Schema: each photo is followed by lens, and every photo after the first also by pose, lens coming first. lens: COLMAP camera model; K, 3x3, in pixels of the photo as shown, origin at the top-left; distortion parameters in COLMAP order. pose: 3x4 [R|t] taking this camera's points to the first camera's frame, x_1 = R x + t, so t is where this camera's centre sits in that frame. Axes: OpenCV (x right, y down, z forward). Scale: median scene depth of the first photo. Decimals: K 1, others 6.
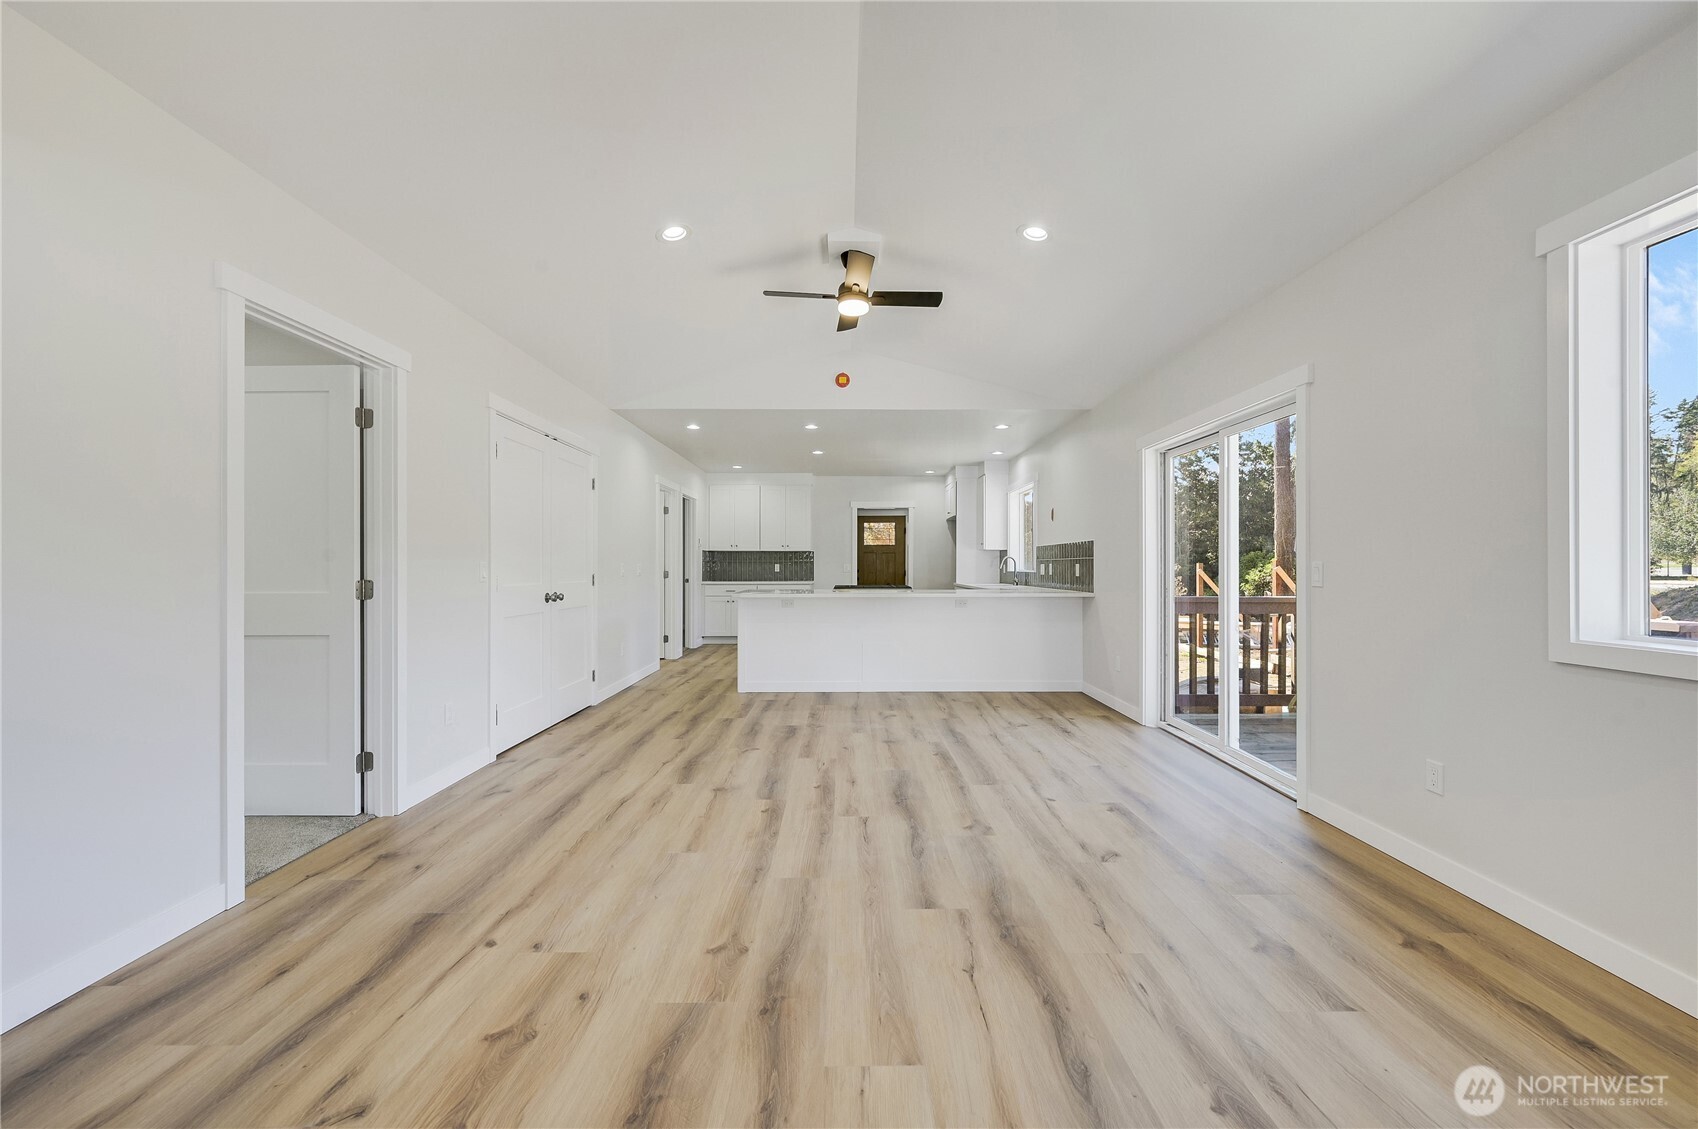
lens RADIAL K [[671.0, 0, 857.8], [0, 671.0, 568.7], [0, 0, 1]] dist [-0.000928, -0.000008]
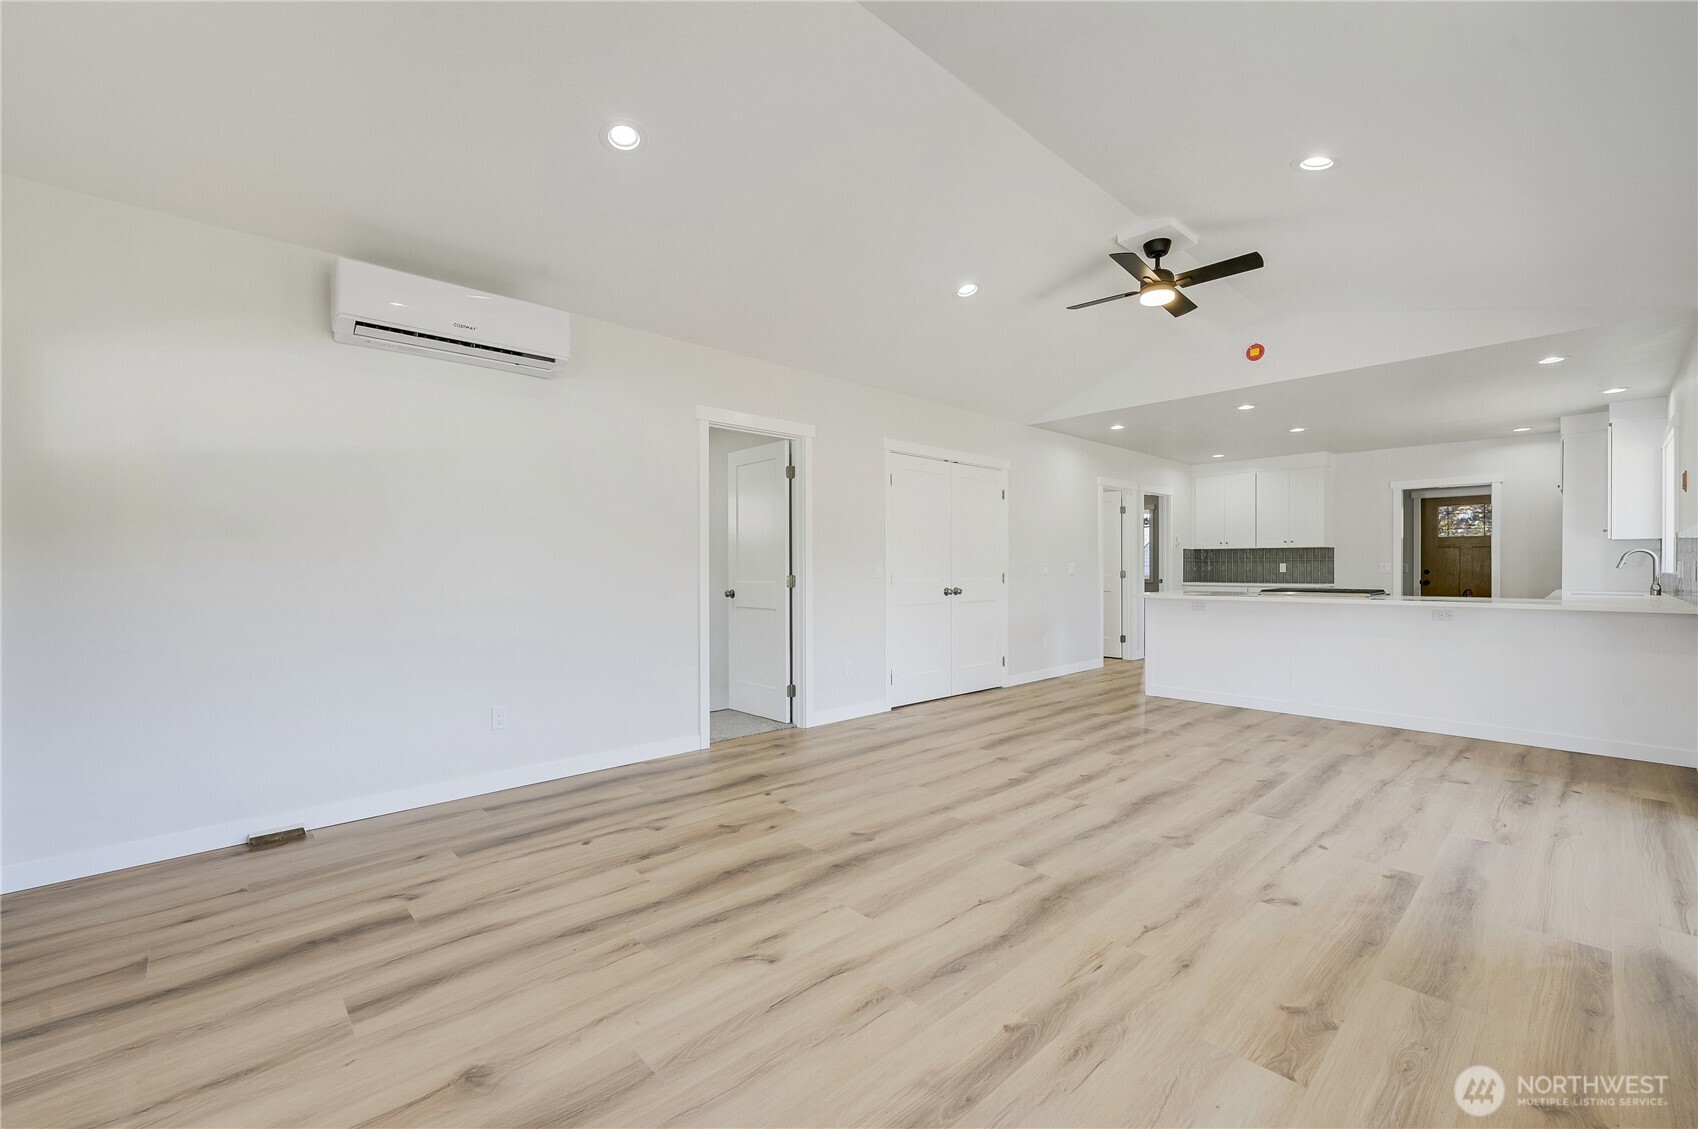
lens RADIAL K [[707.4, 0, 851.2], [0, 707.4, 568.4], [0, 0, 1]] dist [-0.001090, -0.000189]
pose [[0.673596, -0.000441, -0.739100, 0.561678], [-0.000814, 0.999999, -0.001338, 0.003398], [0.739099, 0.001503, 0.673595, -0.014643]]
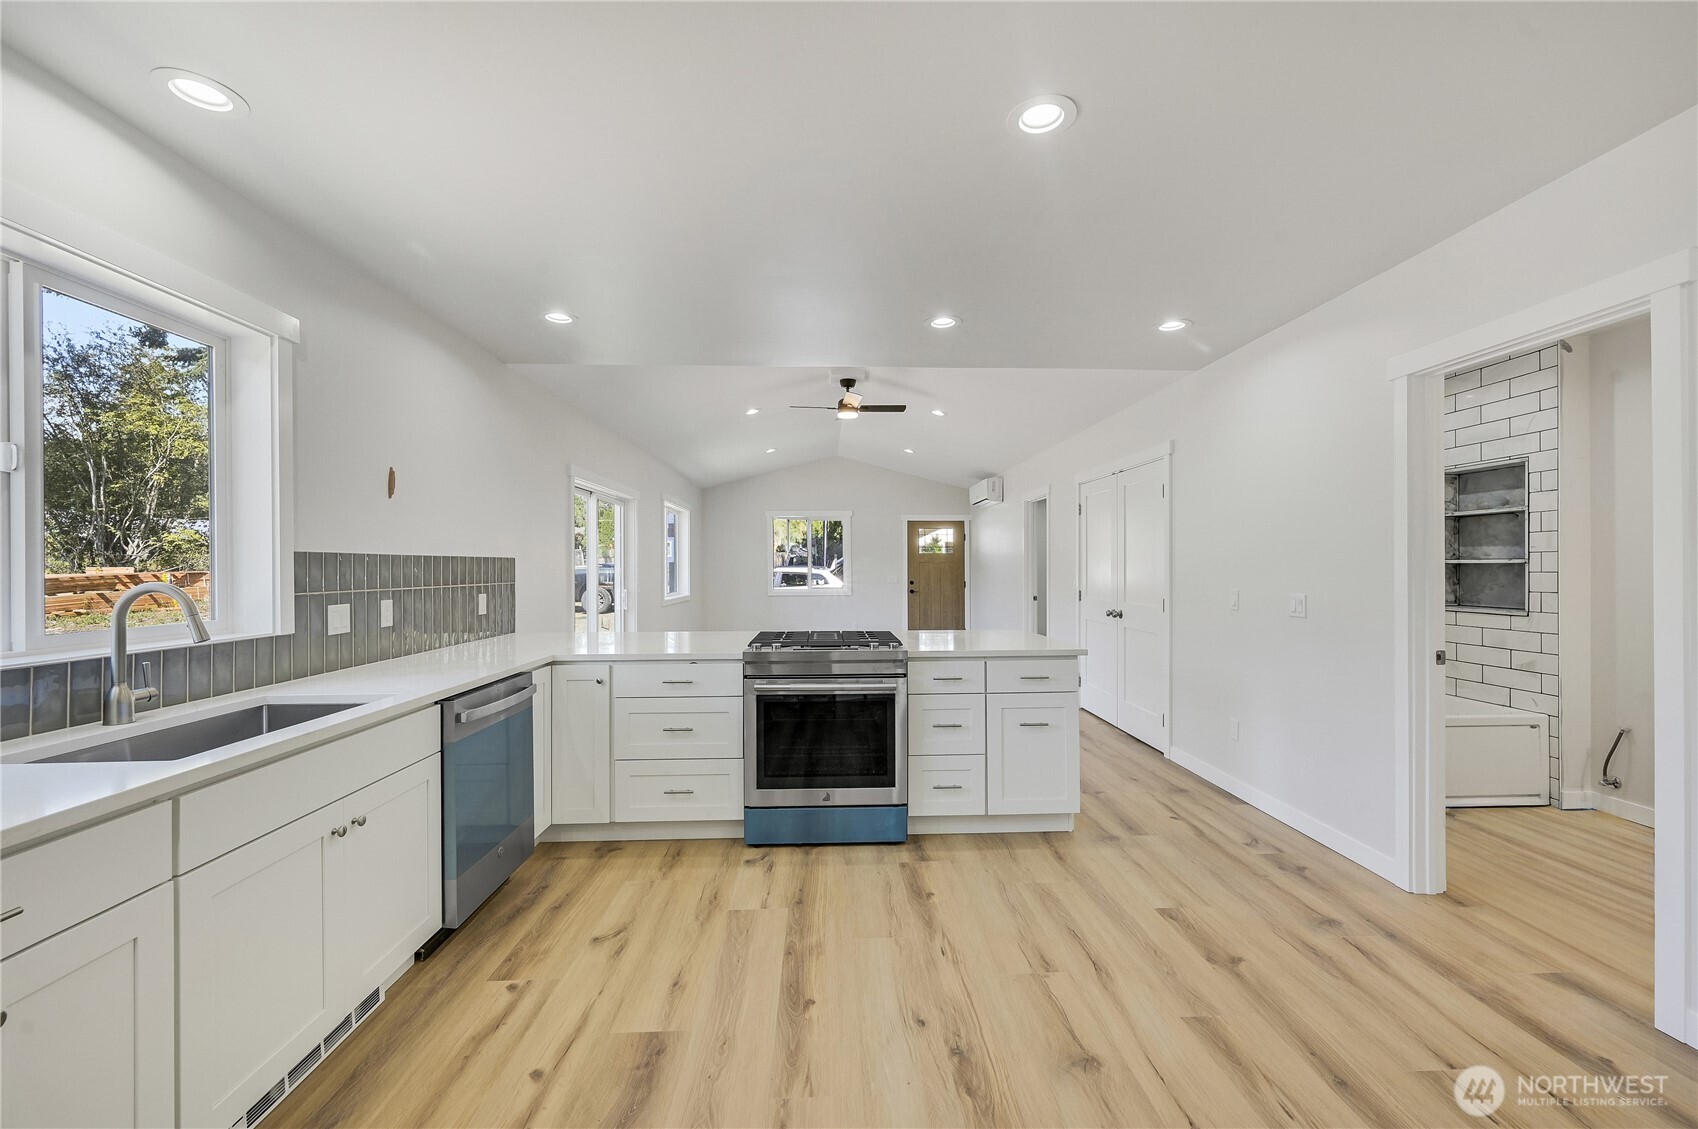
lens RADIAL K [[670.2, 0, 854.3], [0, 670.2, 566.8], [0, 0, 1]] dist [0.000509, -0.000124]
pose [[-0.999663, 0.002786, -0.025812, 0.023421], [0.002689, 0.999989, 0.003816, -0.063386], [0.025822, 0.003745, -0.999660, 3.153149]]
